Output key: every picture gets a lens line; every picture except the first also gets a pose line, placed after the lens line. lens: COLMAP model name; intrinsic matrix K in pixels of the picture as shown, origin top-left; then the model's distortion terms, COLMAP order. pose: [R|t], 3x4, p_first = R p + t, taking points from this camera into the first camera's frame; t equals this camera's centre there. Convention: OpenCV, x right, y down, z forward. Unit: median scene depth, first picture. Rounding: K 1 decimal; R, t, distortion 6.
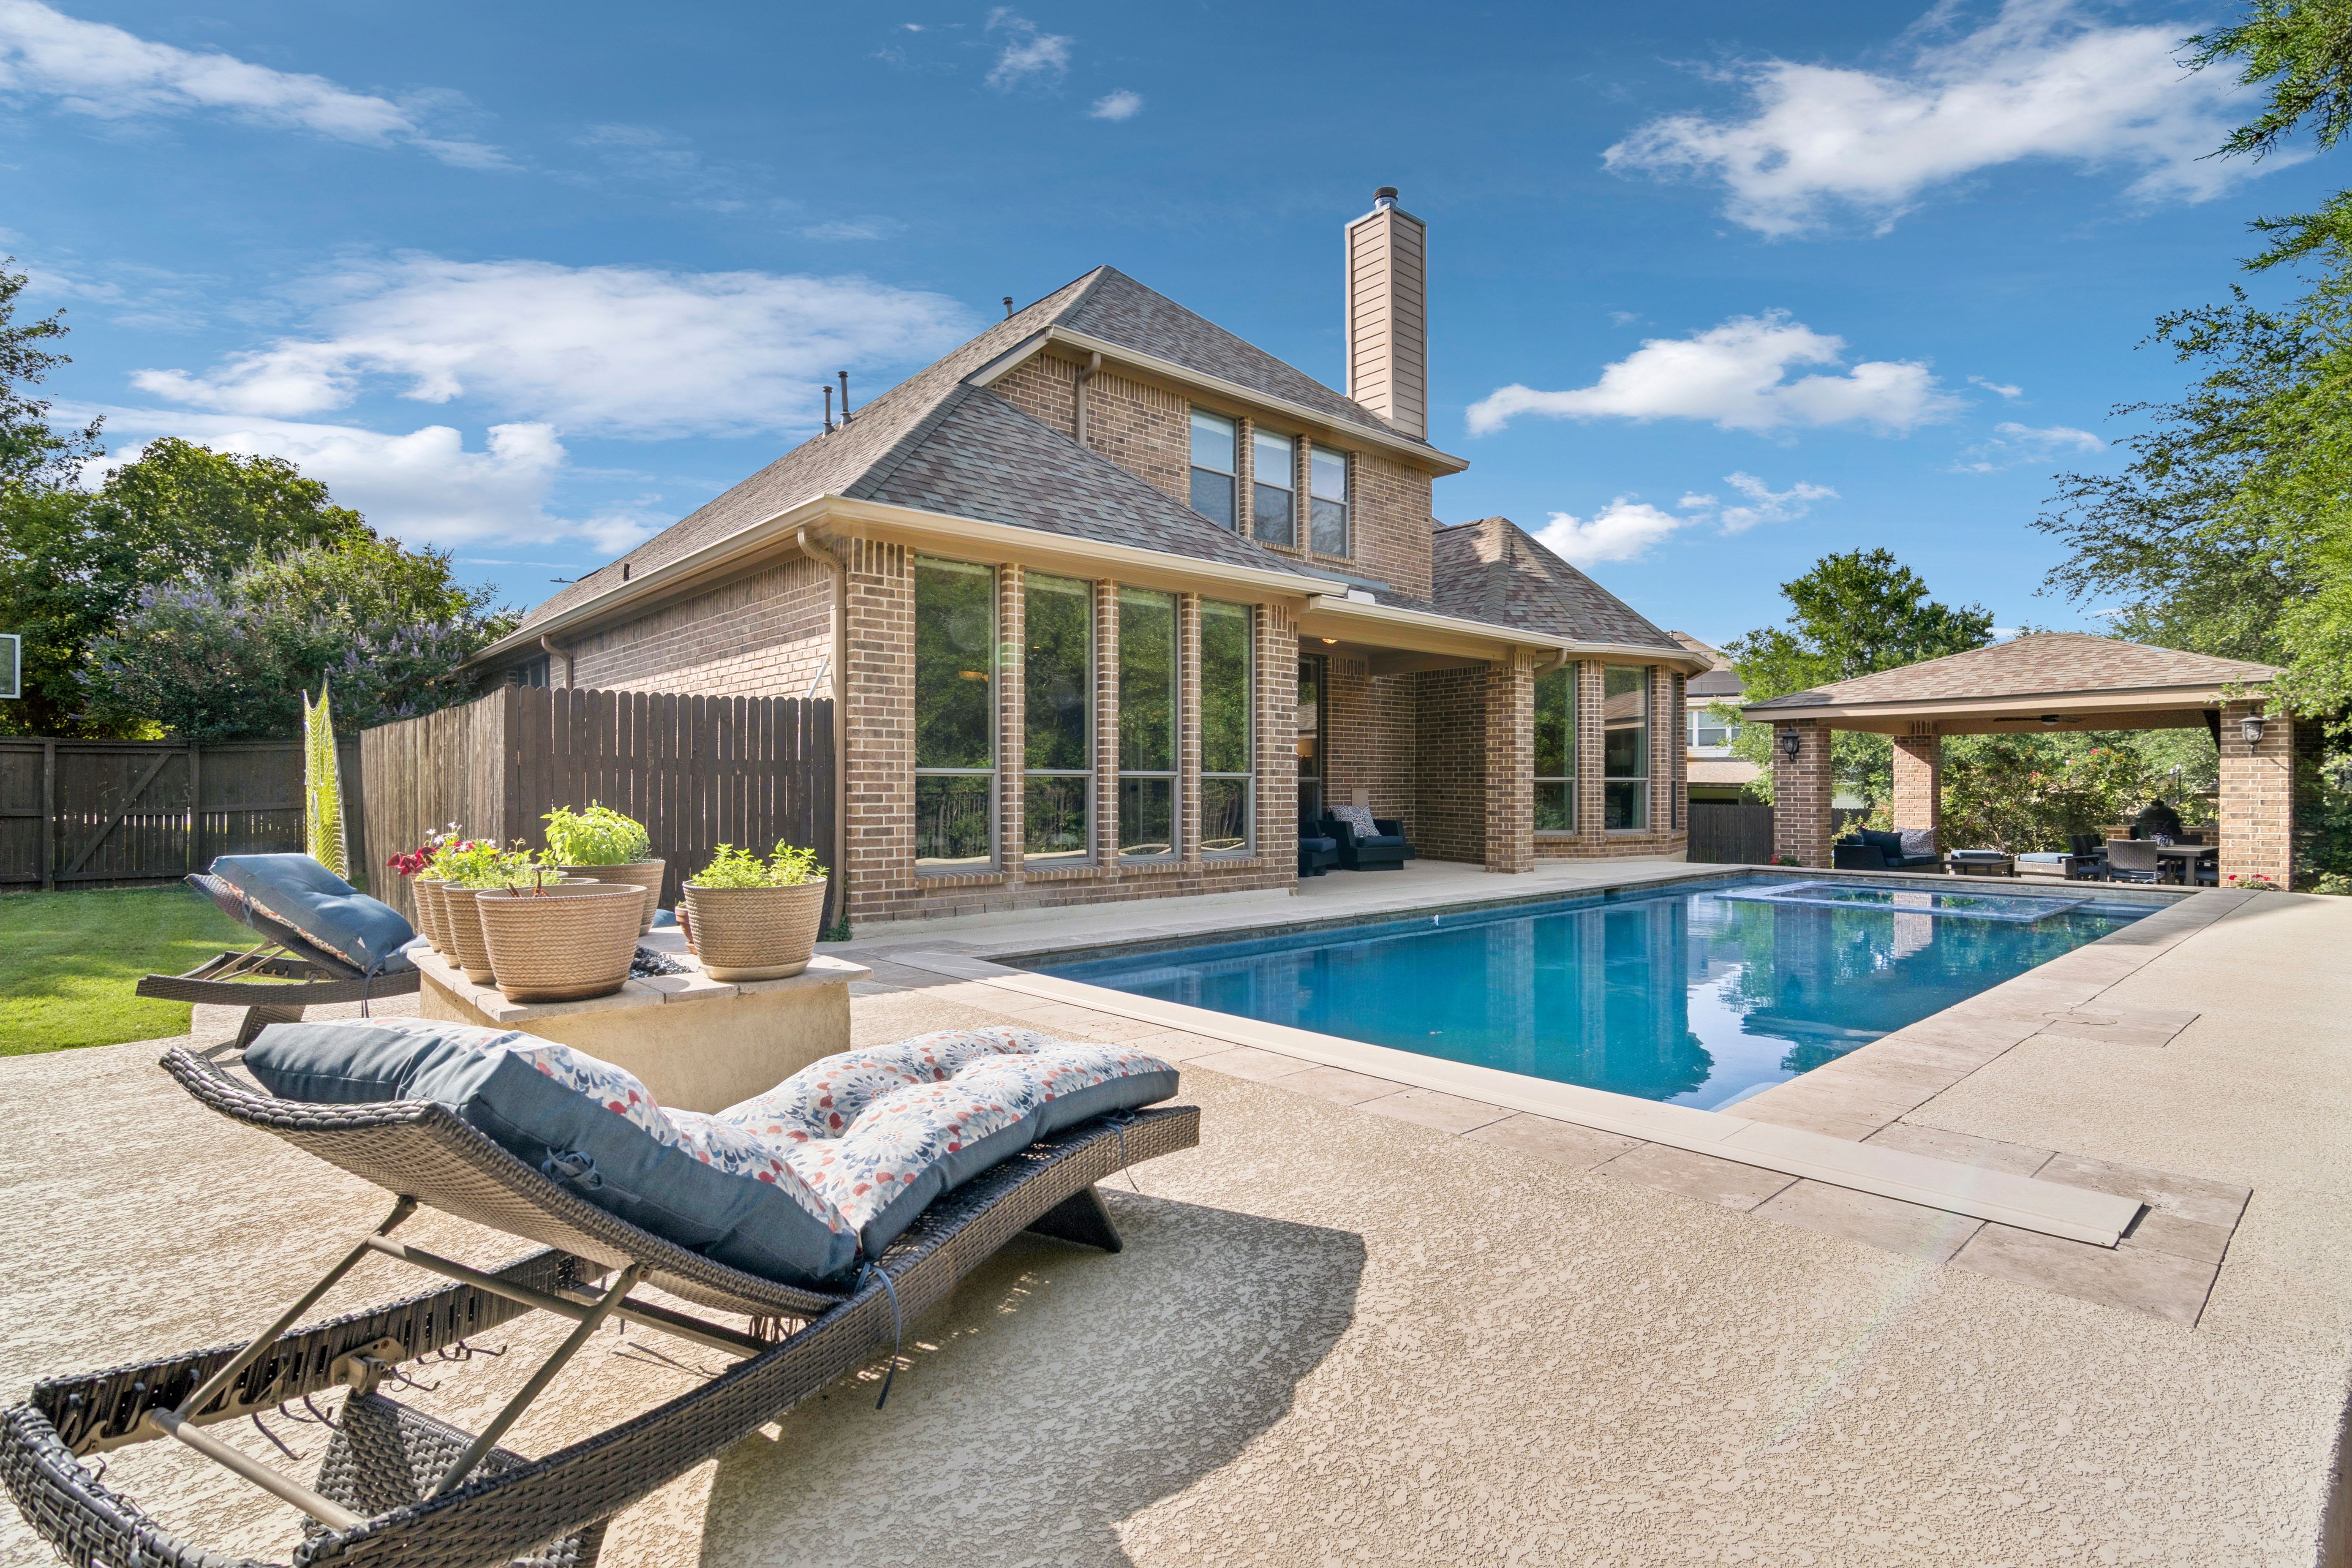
lens RADIAL K [[1141.0, 0, 1178.0], [0, 1141.0, 792.9], [0, 0, 1]] dist [-0.000153, -0.000266]
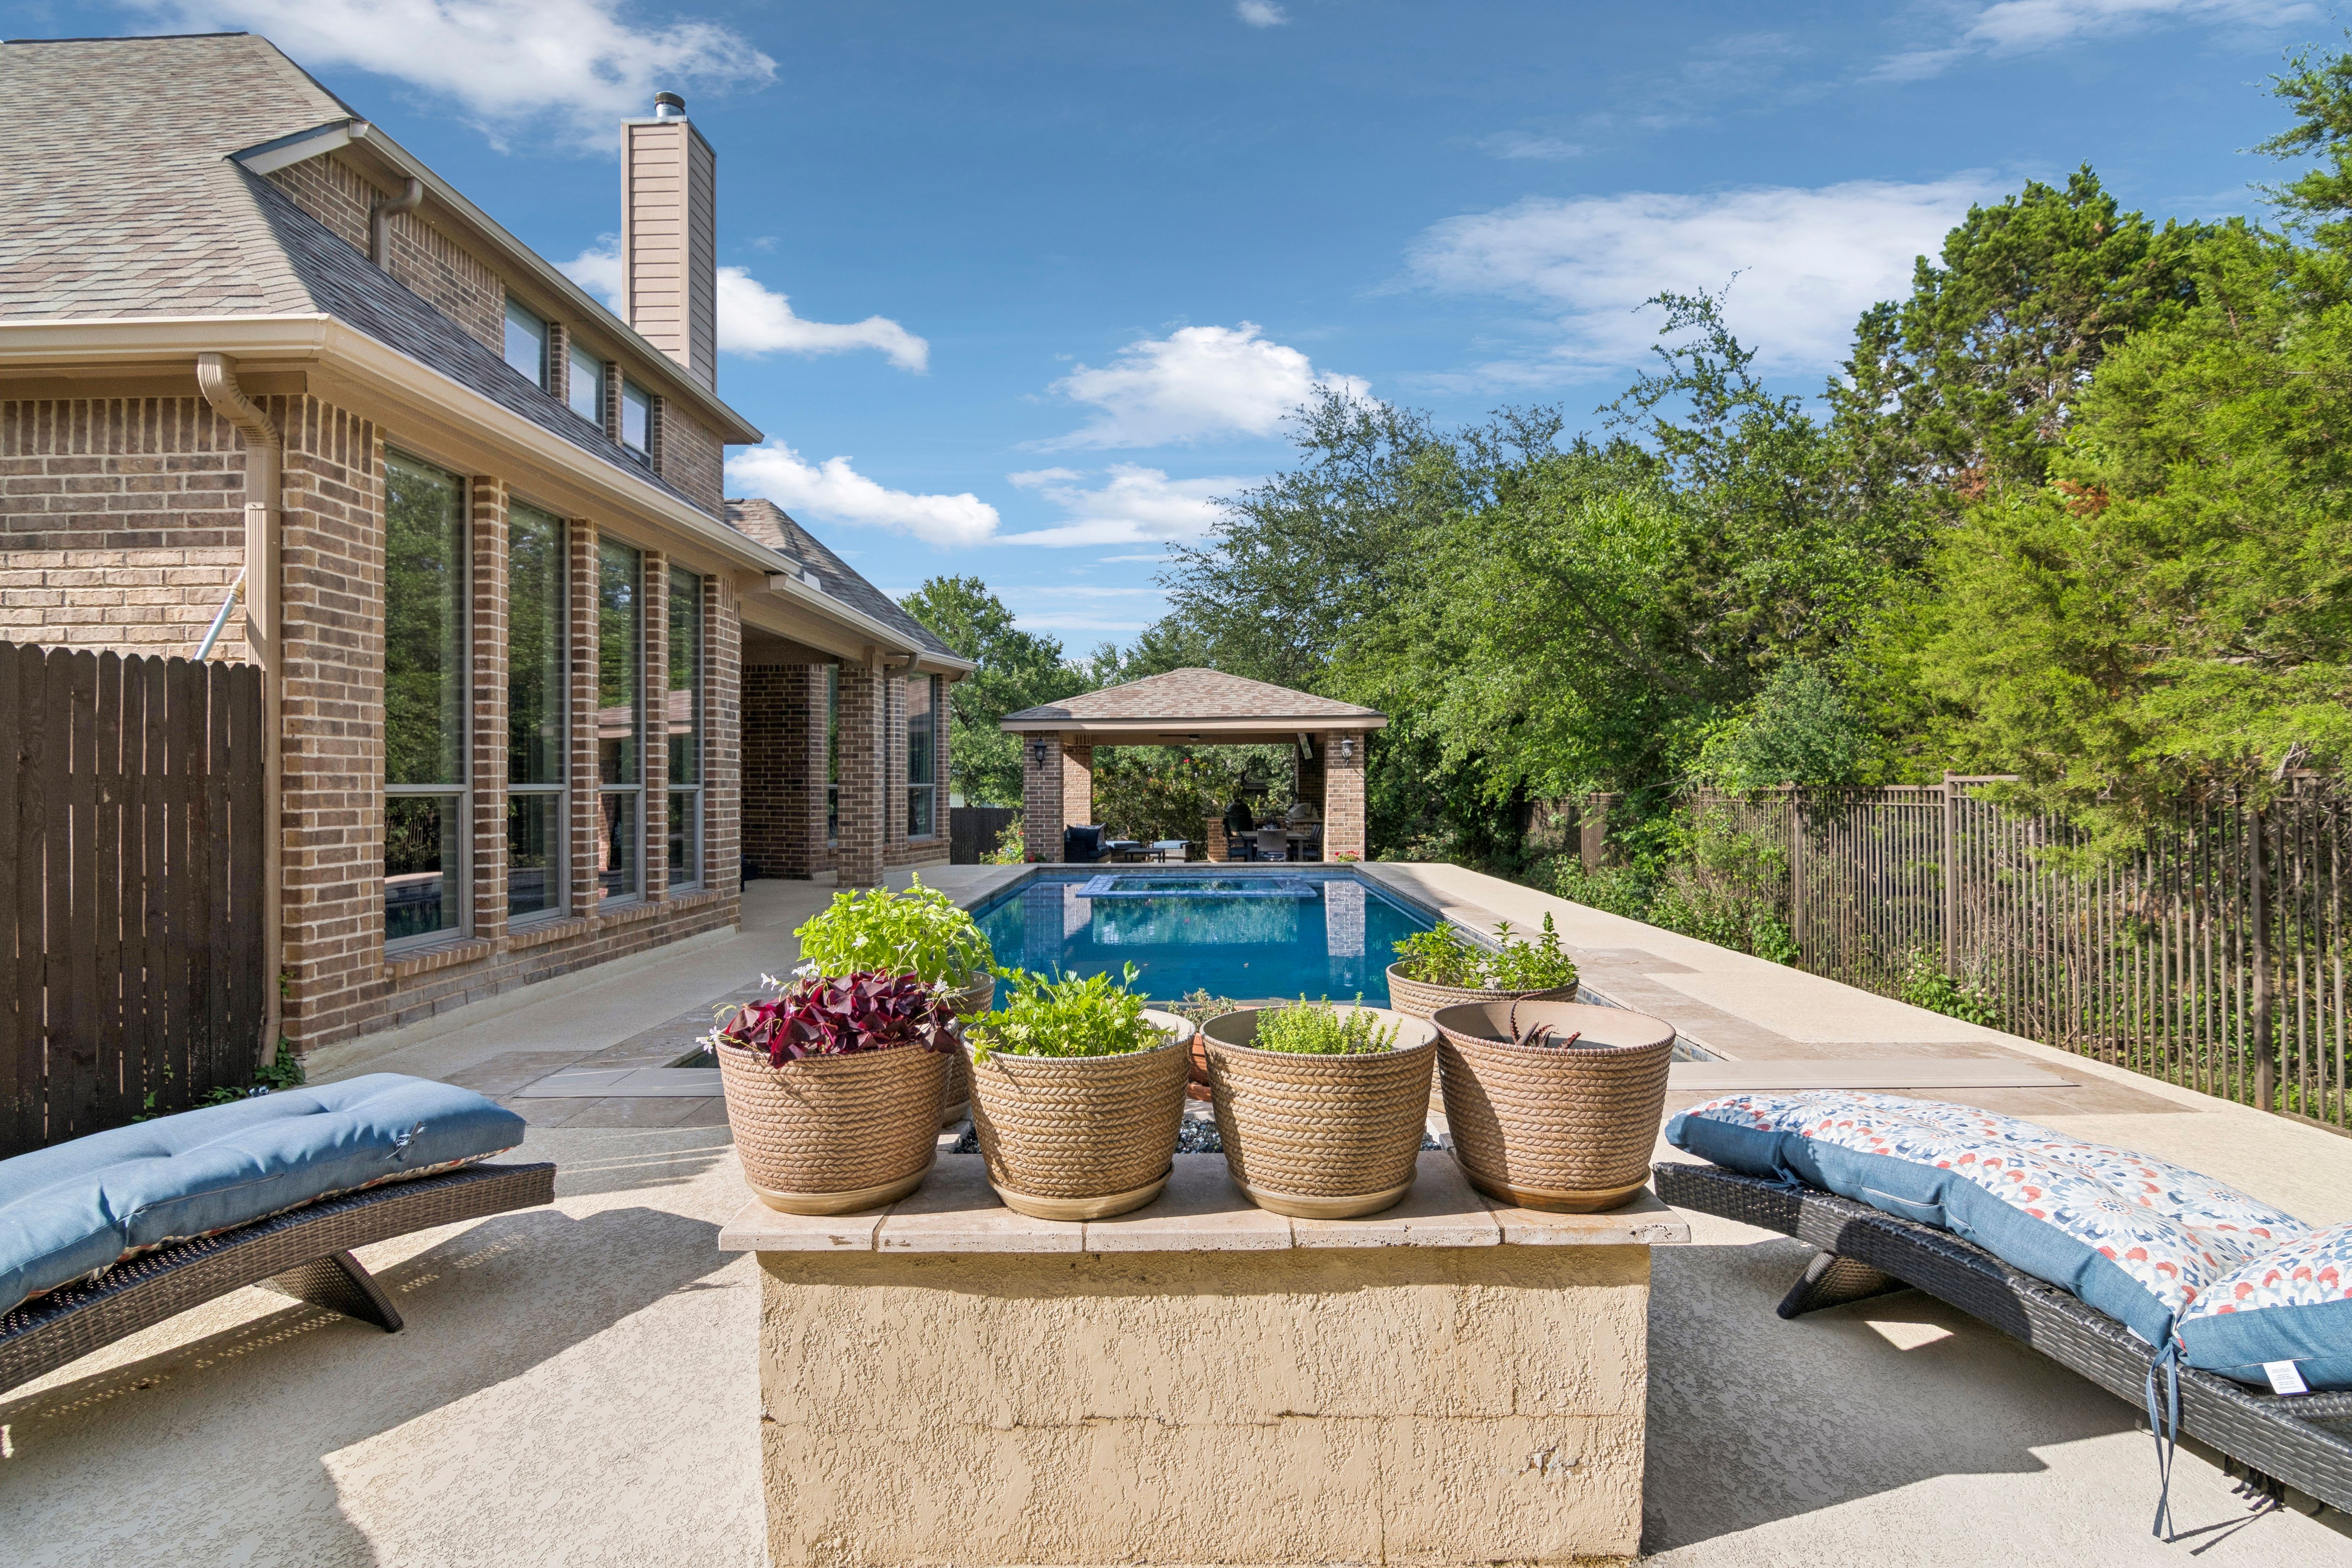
lens RADIAL K [[1171.4, 0, 1185.7], [0, 1171.4, 781.5], [0, 0, 1]] dist [0.014089, -0.023736]
pose [[0.677225, -0.003425, 0.735768, -0.406255], [0.009866, 0.999942, -0.004427, -0.016643], [-0.735709, 0.010257, 0.677220, 0.252174]]
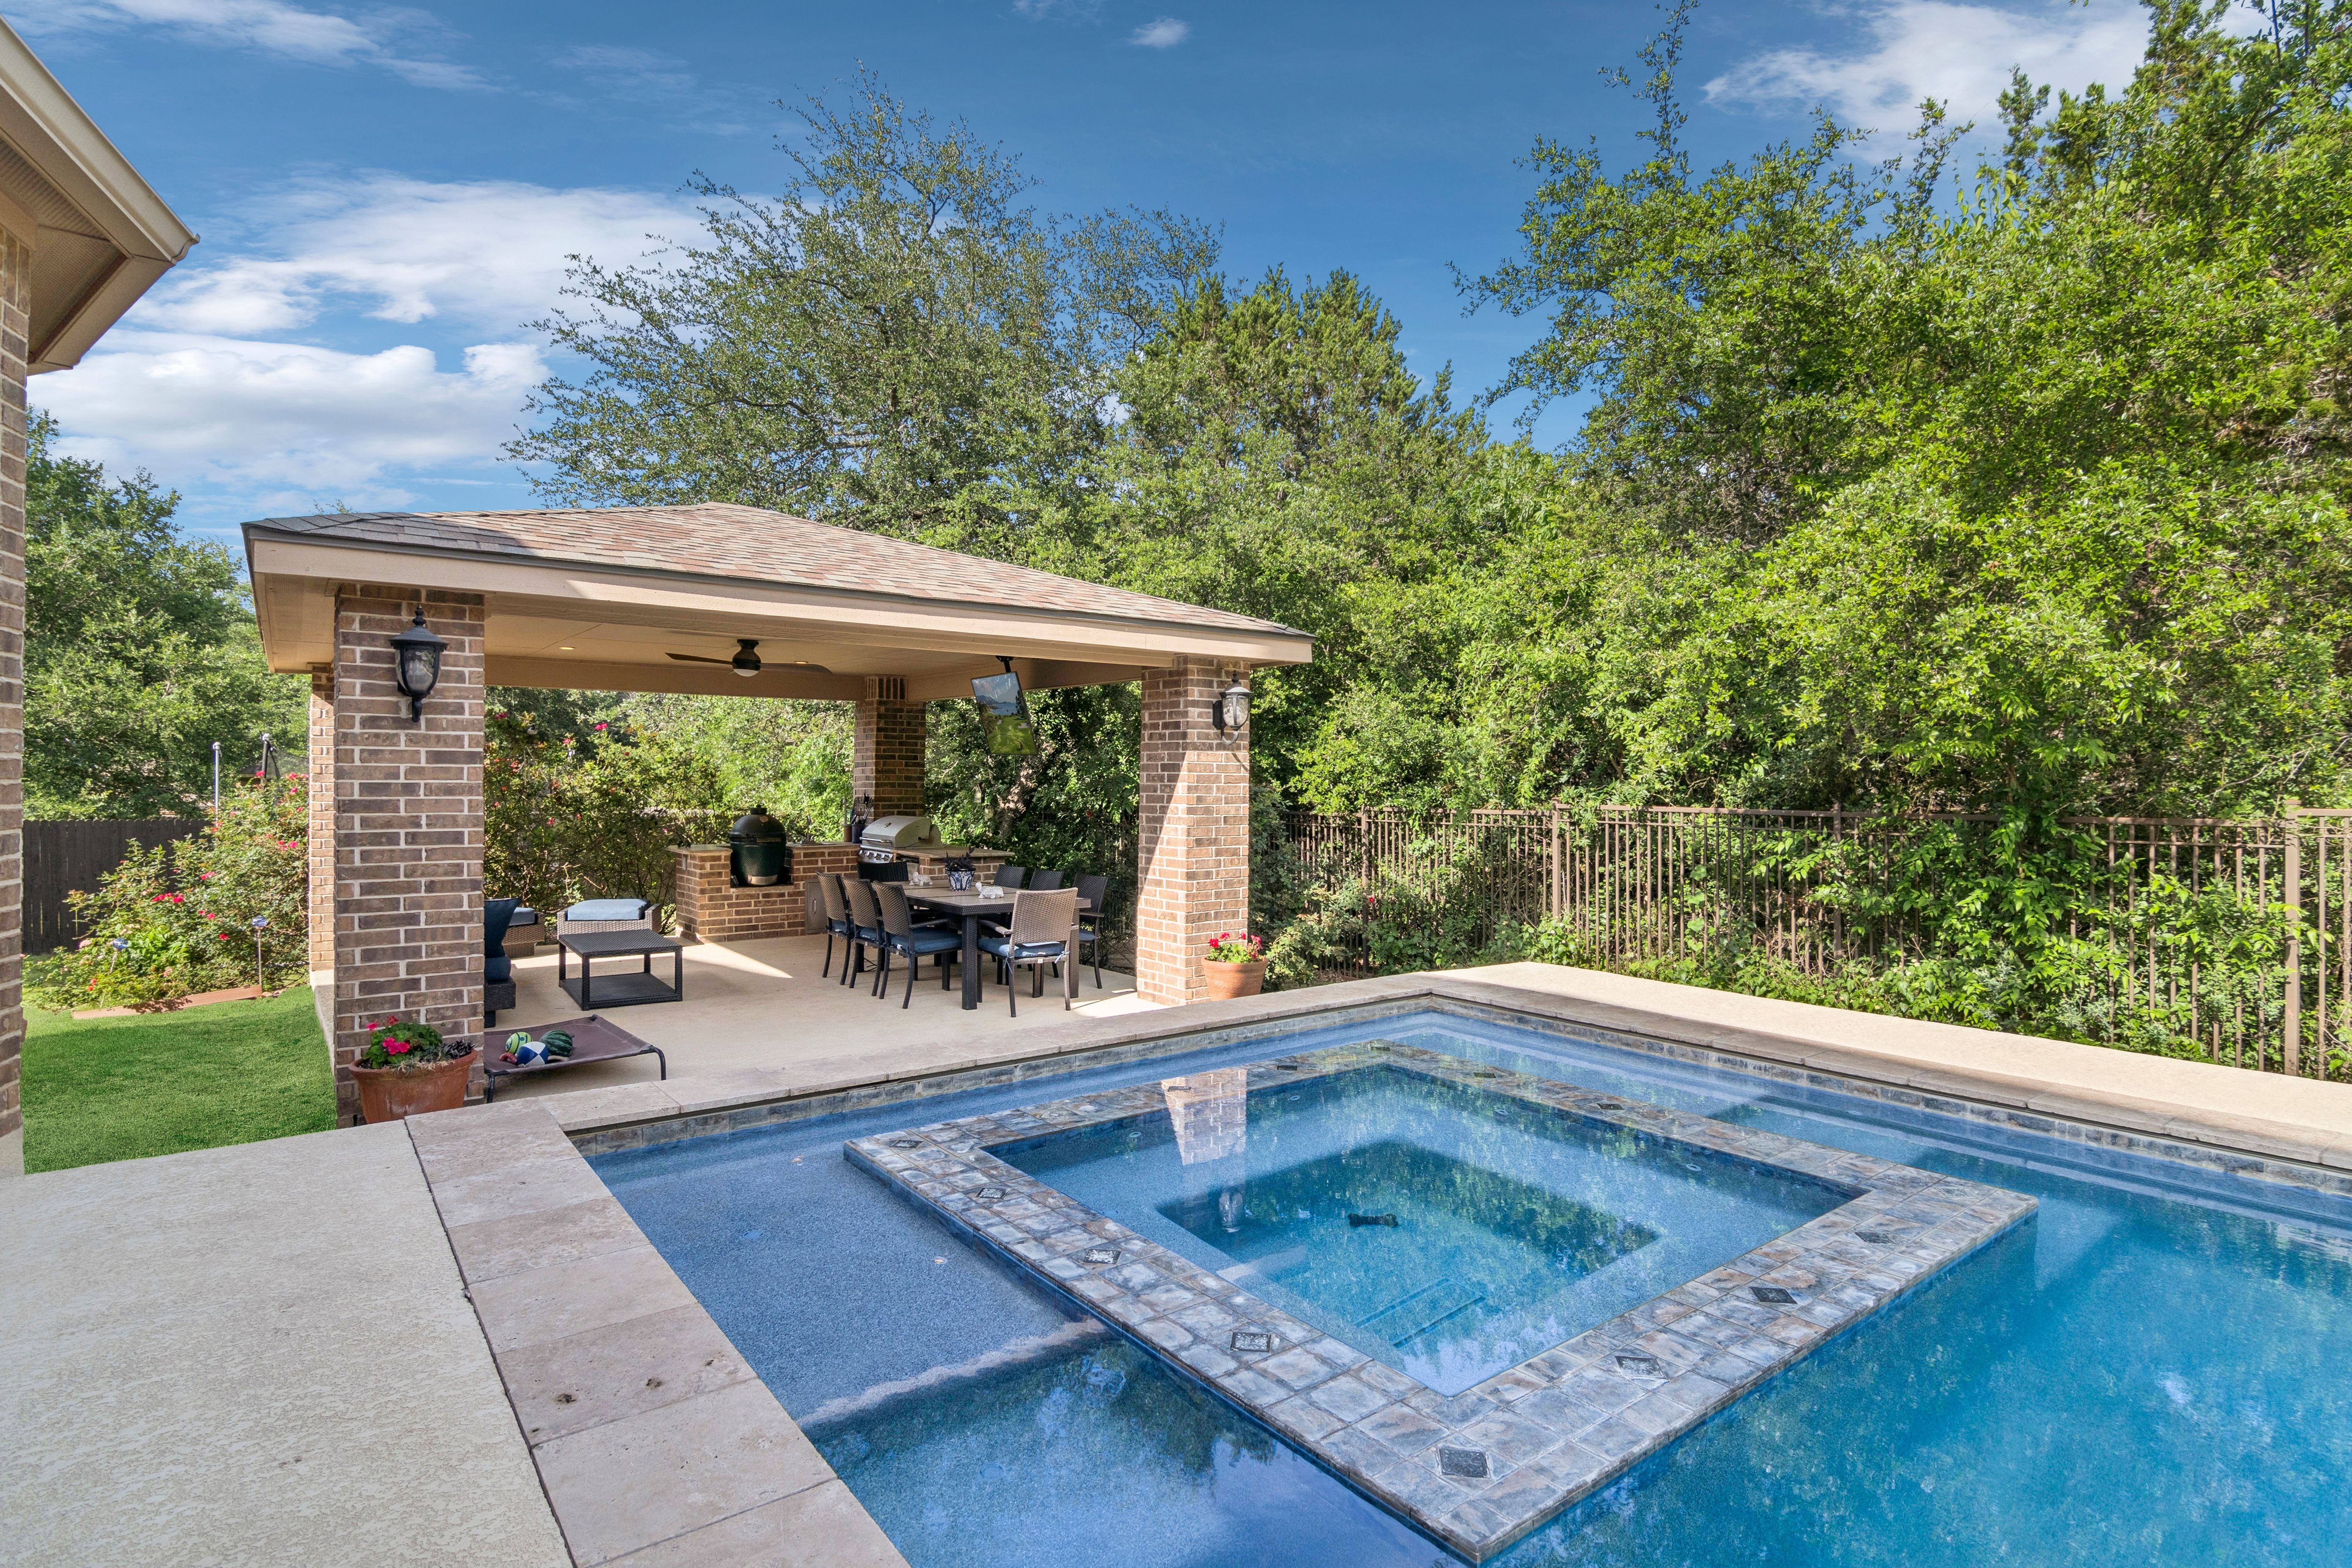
lens RADIAL K [[1171.4, 0, 1185.7], [0, 1171.4, 781.5], [0, 0, 1]] dist [0.014089, -0.023736]
pose [[0.073650, -0.006785, 0.997261, 0.448118], [-0.003662, 0.999968, 0.007073, -0.028119], [-0.997277, -0.004173, 0.073622, 1.515910]]
